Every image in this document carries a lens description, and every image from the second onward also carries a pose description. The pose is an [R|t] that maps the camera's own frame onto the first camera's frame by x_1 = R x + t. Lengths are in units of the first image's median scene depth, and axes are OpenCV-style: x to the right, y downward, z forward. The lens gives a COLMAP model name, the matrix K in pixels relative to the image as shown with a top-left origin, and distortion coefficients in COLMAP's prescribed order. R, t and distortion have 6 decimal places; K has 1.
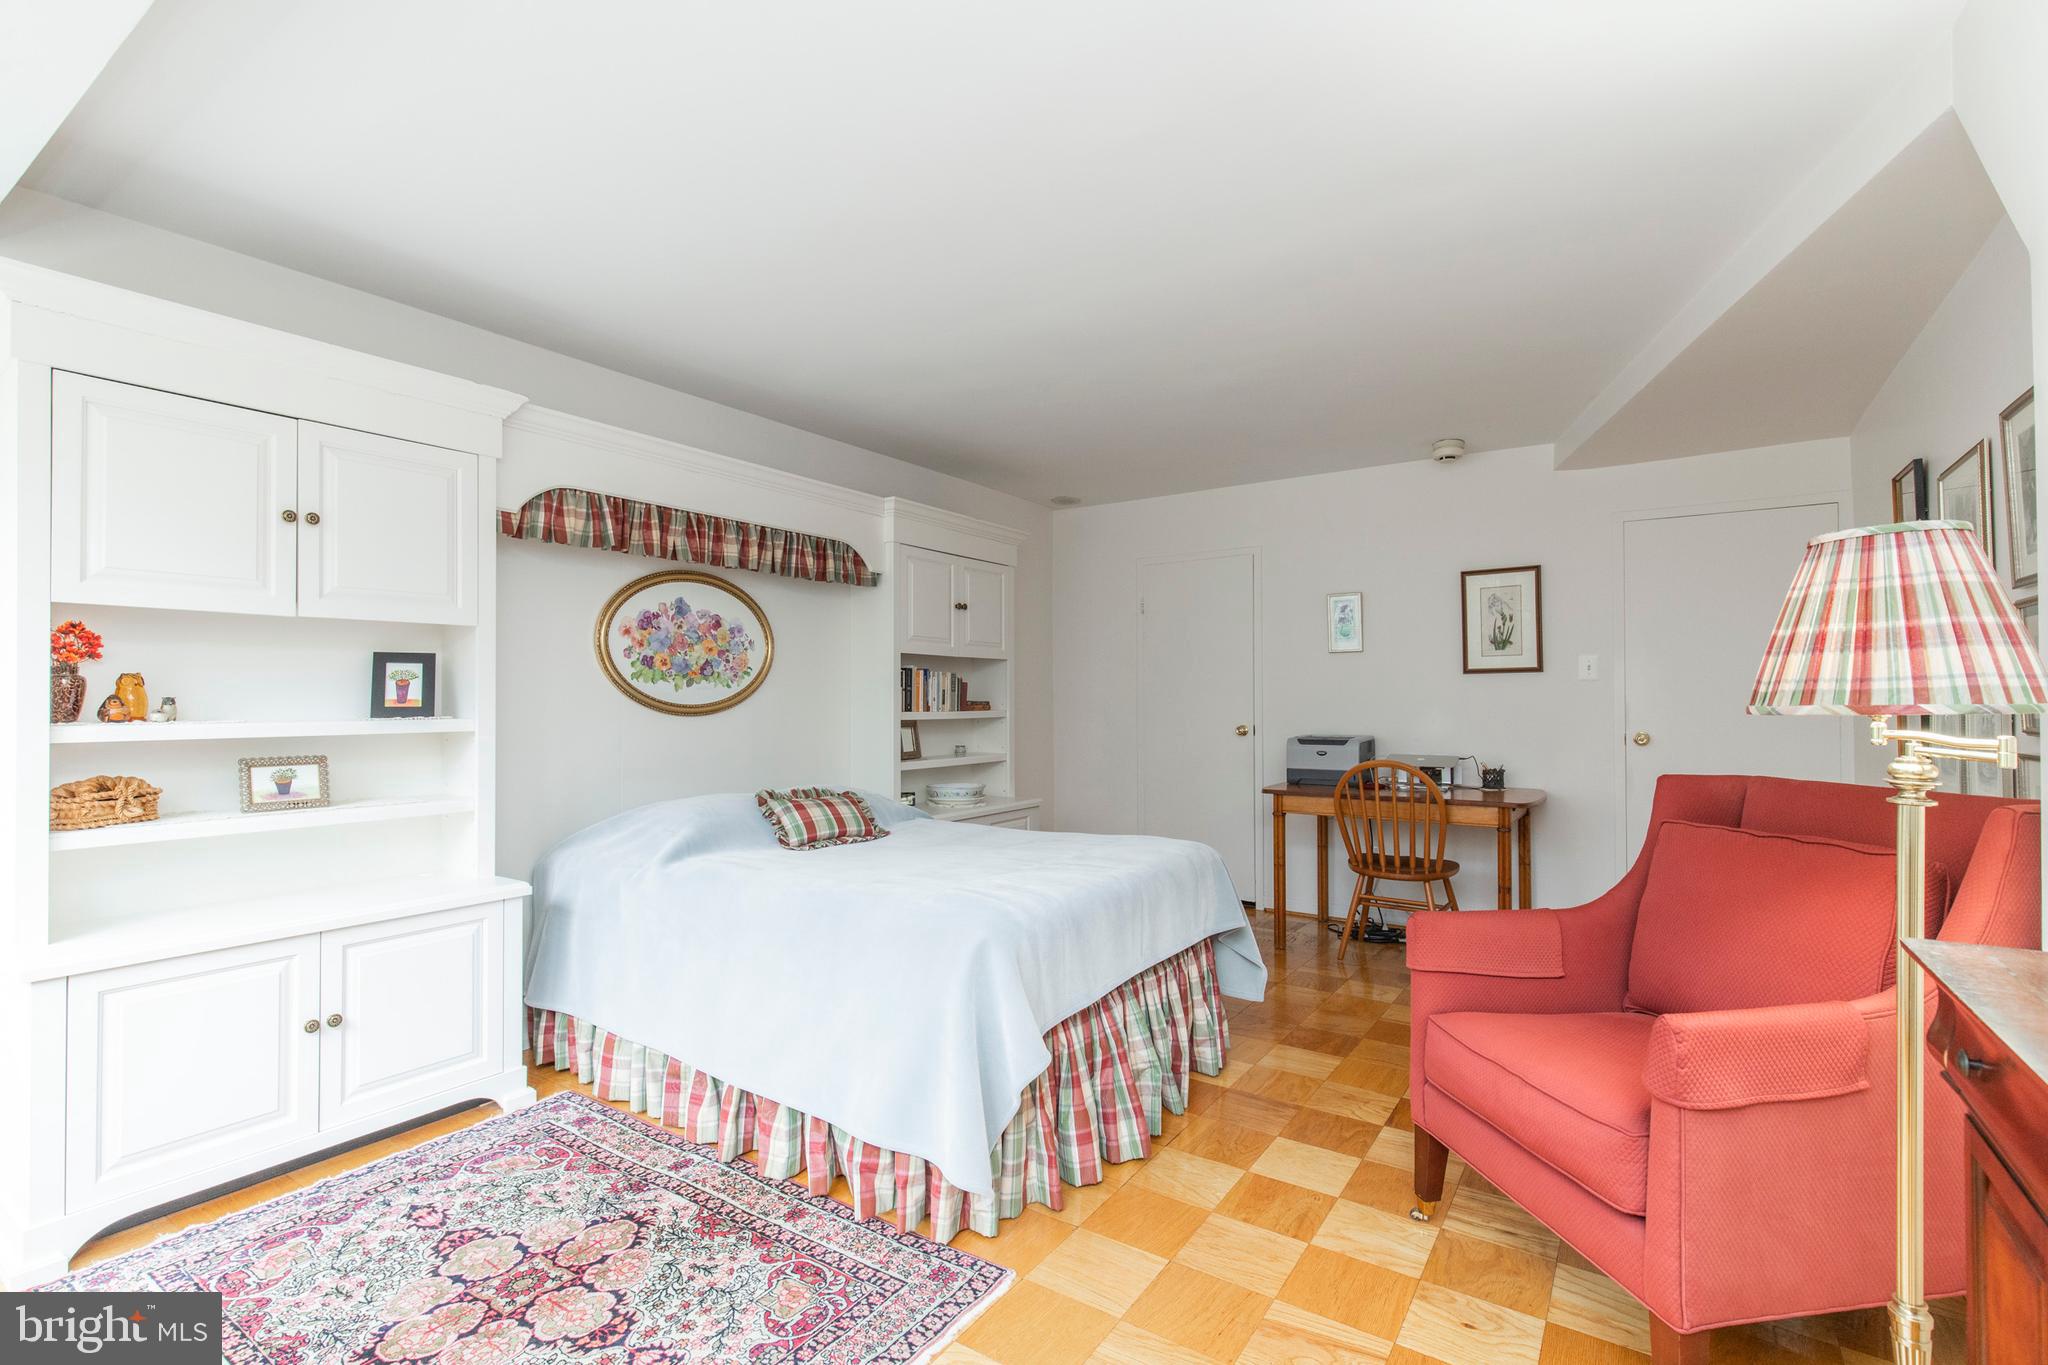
lens RADIAL K [[925.6, 0, 1021.9], [0, 925.6, 690.8], [0, 0, 1]] dist [0.005195, 0.000063]
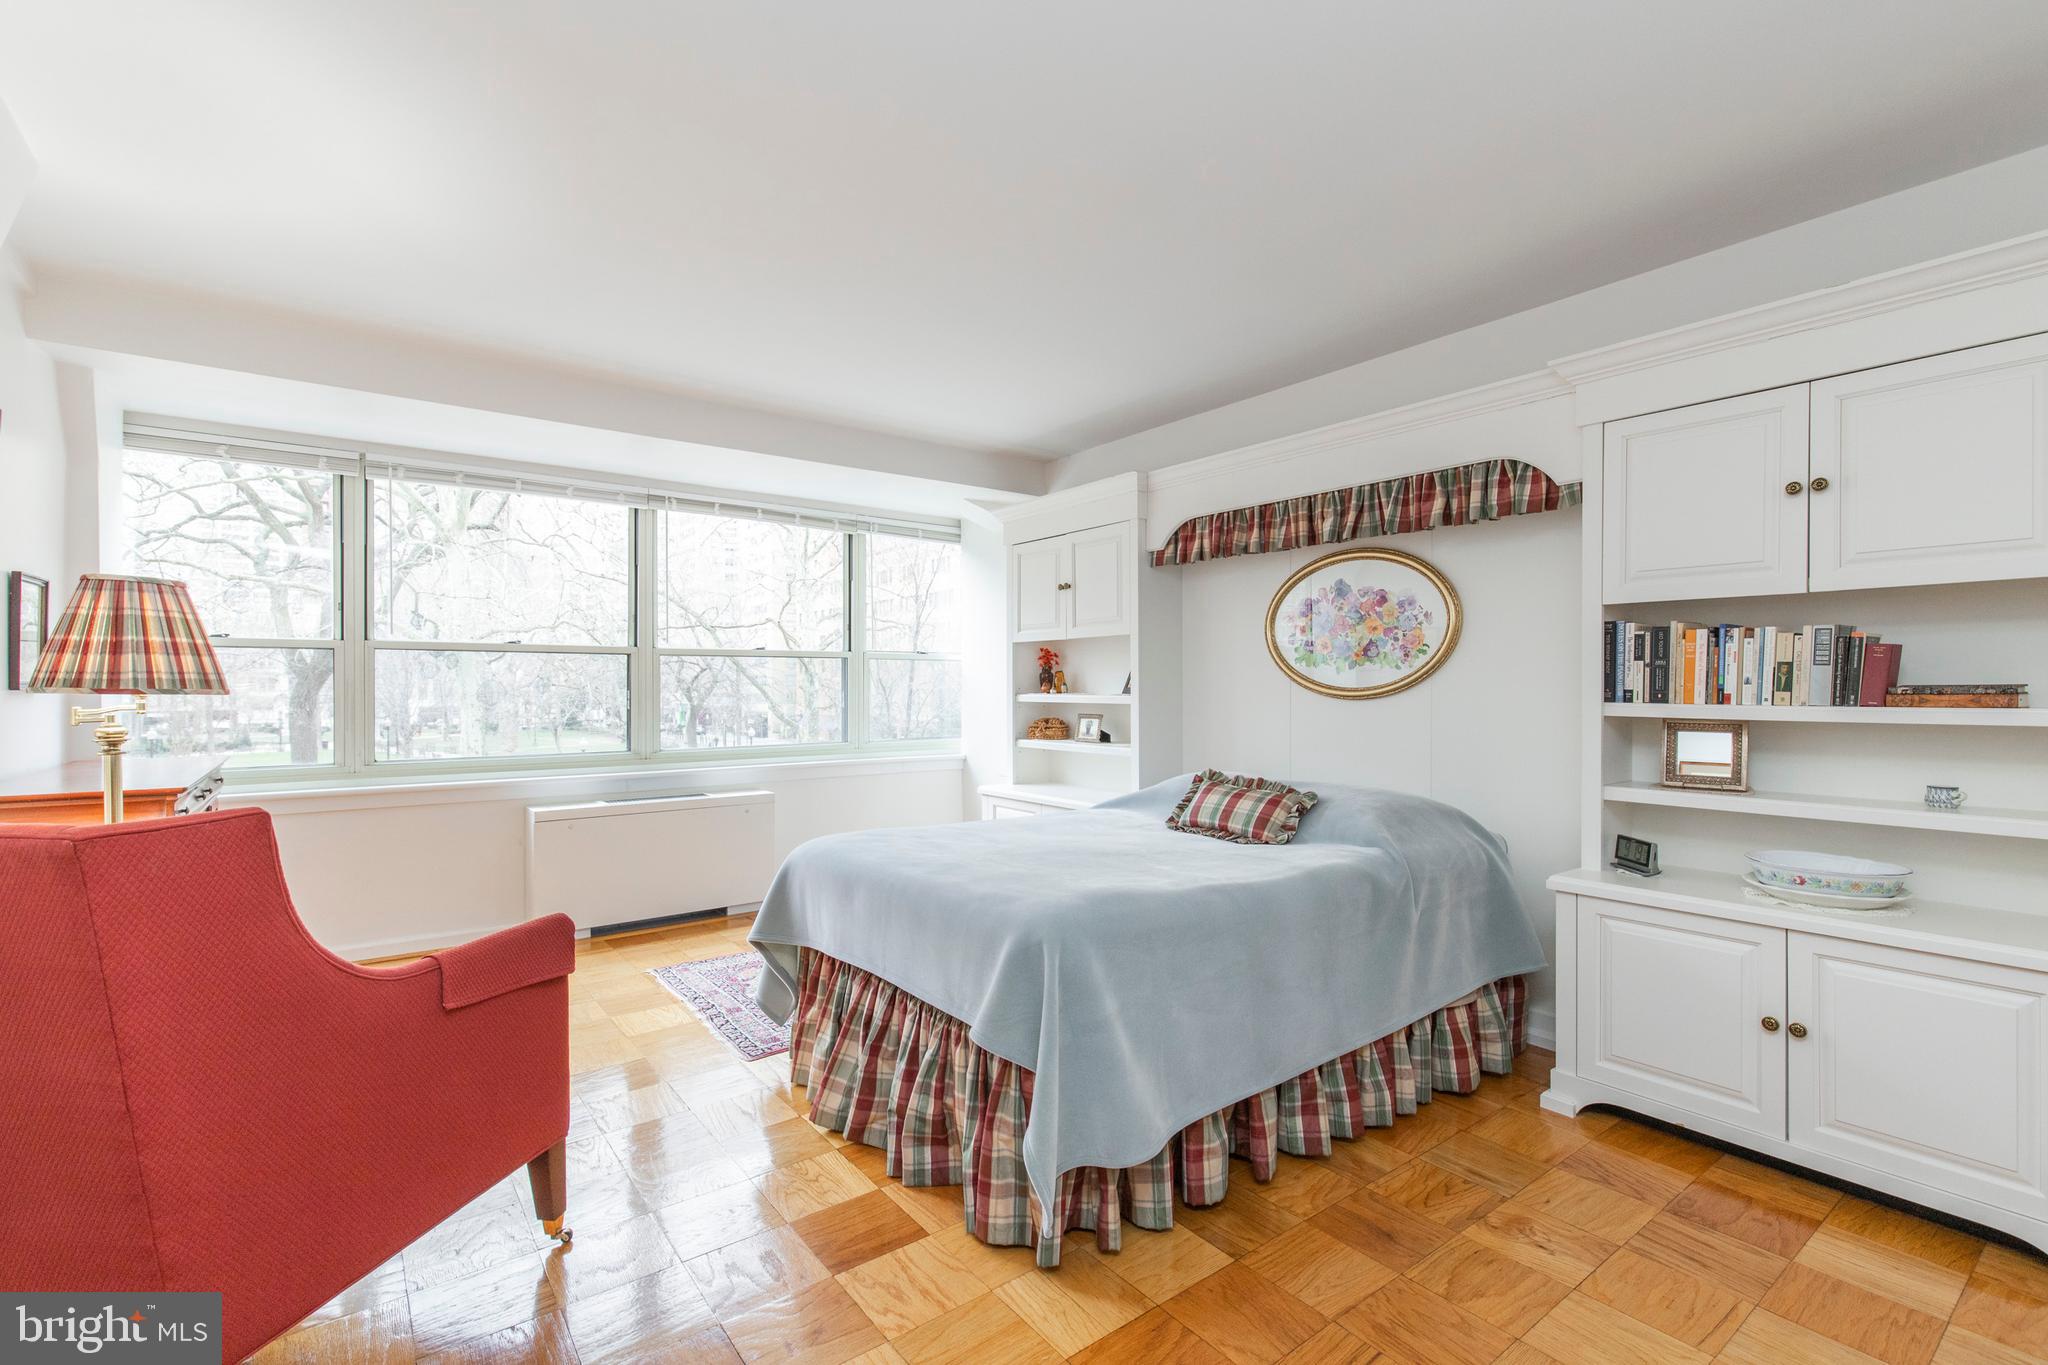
lens RADIAL K [[925.6, 0, 1021.9], [0, 925.6, 690.8], [0, 0, 1]] dist [0.005195, 0.000063]
pose [[-0.319608, 0.008951, -0.947508, 0.654150], [0.011768, 0.999916, 0.005476, 0.008467], [0.947477, -0.009400, -0.319687, 0.964790]]
